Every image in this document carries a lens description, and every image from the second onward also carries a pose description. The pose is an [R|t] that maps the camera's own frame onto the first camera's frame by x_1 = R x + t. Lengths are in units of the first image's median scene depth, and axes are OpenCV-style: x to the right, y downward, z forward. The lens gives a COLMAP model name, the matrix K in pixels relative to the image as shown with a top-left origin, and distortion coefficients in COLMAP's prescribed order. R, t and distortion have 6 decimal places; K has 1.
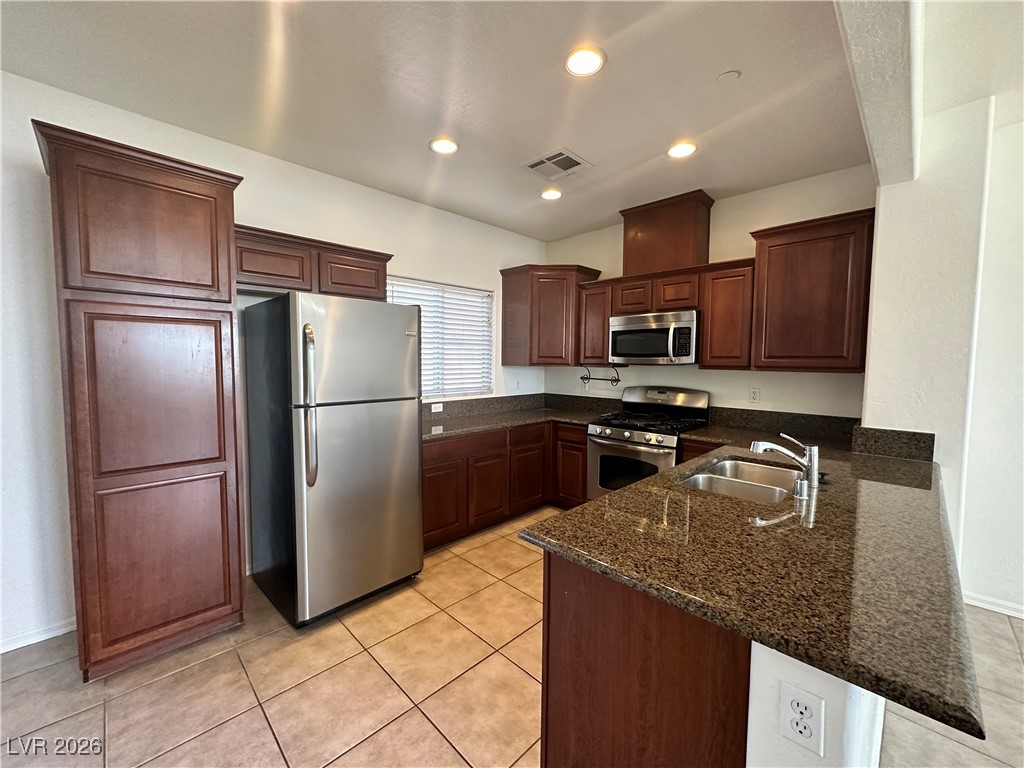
lens RADIAL K [[410.6, 0, 512.0], [0, 410.6, 384.0], [0, 0, 1]] dist [-0.002833, -0.000156]
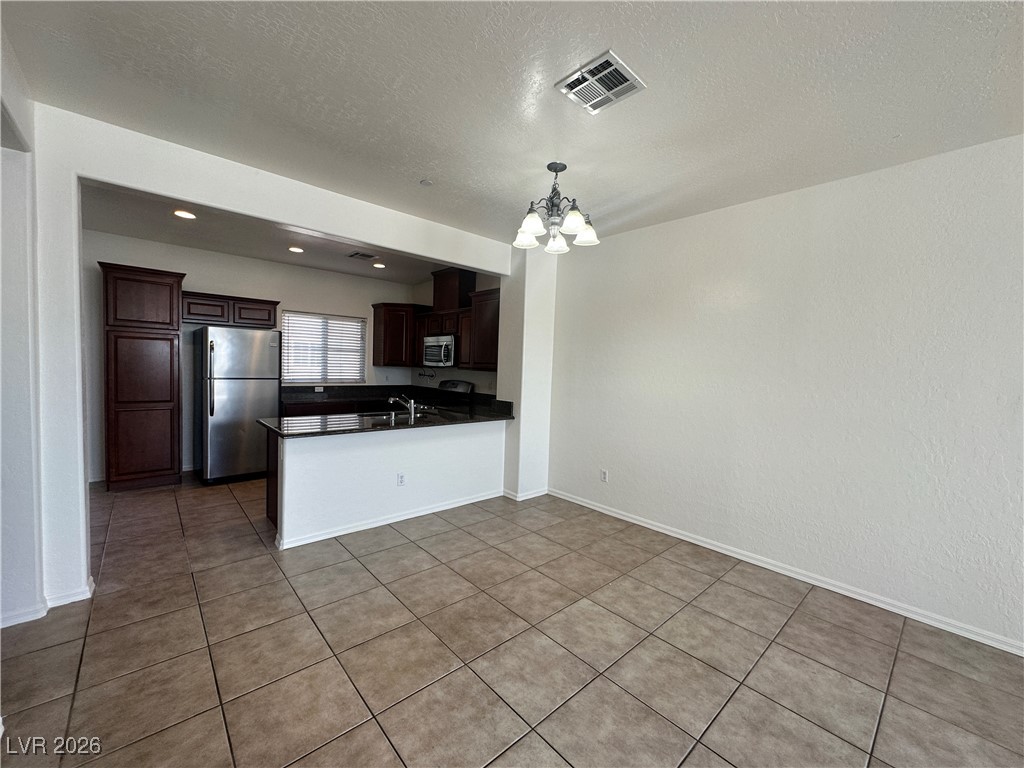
lens RADIAL K [[410.2, 0, 512.0], [0, 410.2, 384.0], [0, 0, 1]] dist [-0.000800, -0.000271]
pose [[0.998288, 0.028359, -0.051150, 0.789385], [-0.029178, 0.999457, -0.015335, 0.045636], [0.050688, 0.016801, 0.998573, -0.712081]]
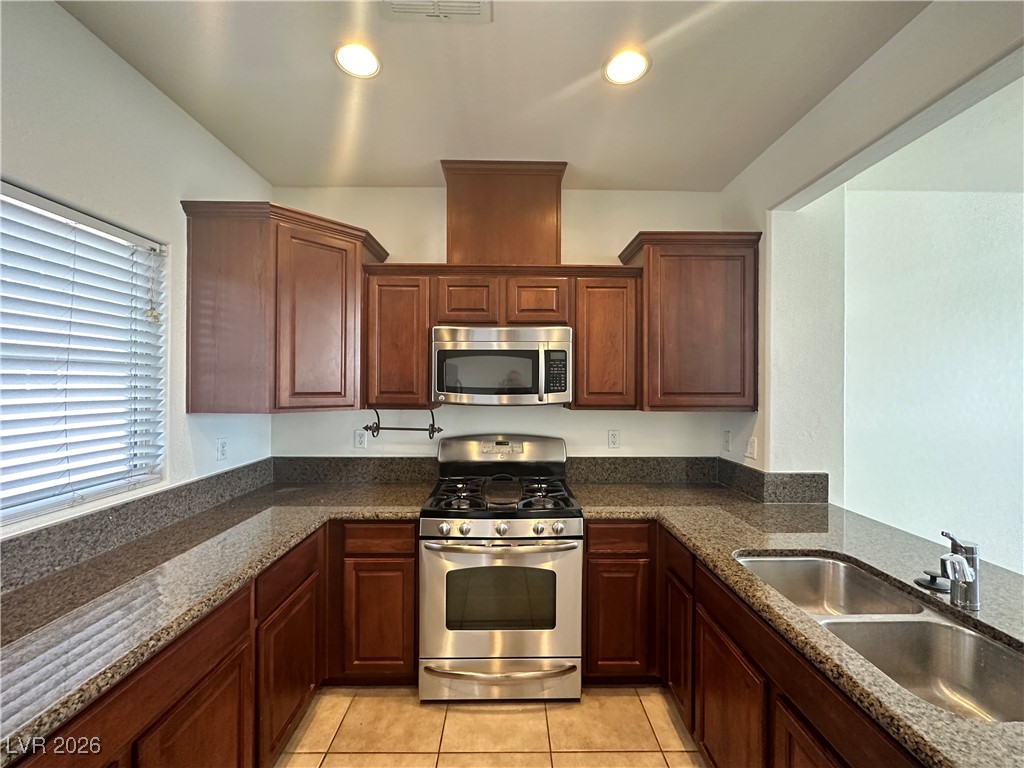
lens RADIAL K [[410.2, 0, 512.0], [0, 410.2, 384.0], [0, 0, 1]] dist [-0.000800, -0.000271]
pose [[0.697289, -0.004279, 0.716778, -0.131104], [0.043360, 0.998403, -0.036221, -0.060947], [-0.715478, 0.056336, 0.696360, 0.585492]]
